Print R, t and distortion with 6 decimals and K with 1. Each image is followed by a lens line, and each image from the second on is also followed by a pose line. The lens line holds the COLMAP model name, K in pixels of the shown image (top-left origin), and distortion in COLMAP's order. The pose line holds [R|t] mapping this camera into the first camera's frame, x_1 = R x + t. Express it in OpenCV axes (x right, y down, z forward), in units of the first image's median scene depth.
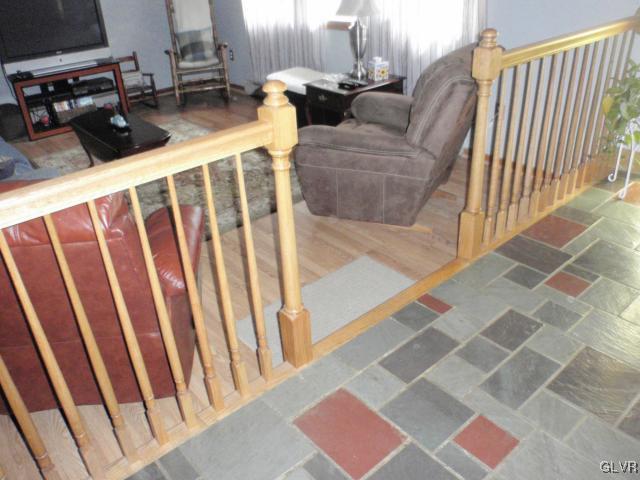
lens RADIAL K [[526.2, 0, 320.0], [0, 526.2, 240.0], [0, 0, 1]] dist [-0.034902, 0.006331]
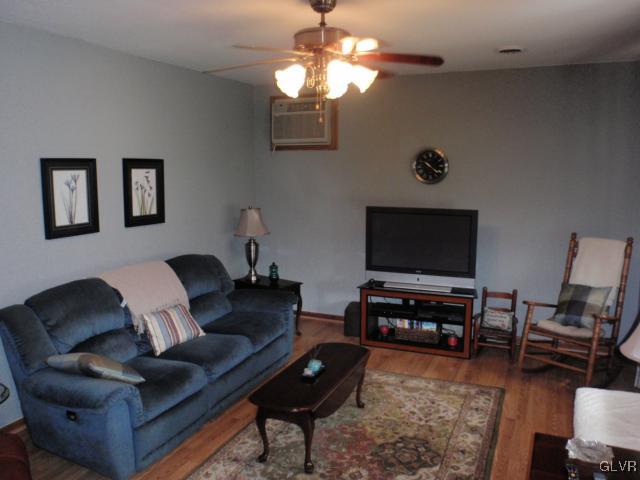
lens RADIAL K [[526.2, 0, 320.0], [0, 526.2, 240.0], [0, 0, 1]] dist [-0.034902, 0.006331]
pose [[0.431265, 0.178586, -0.884374, 0.247854], [-0.458091, 0.887810, -0.044108, -0.272958], [0.777279, 0.424146, 0.464690, 0.367900]]
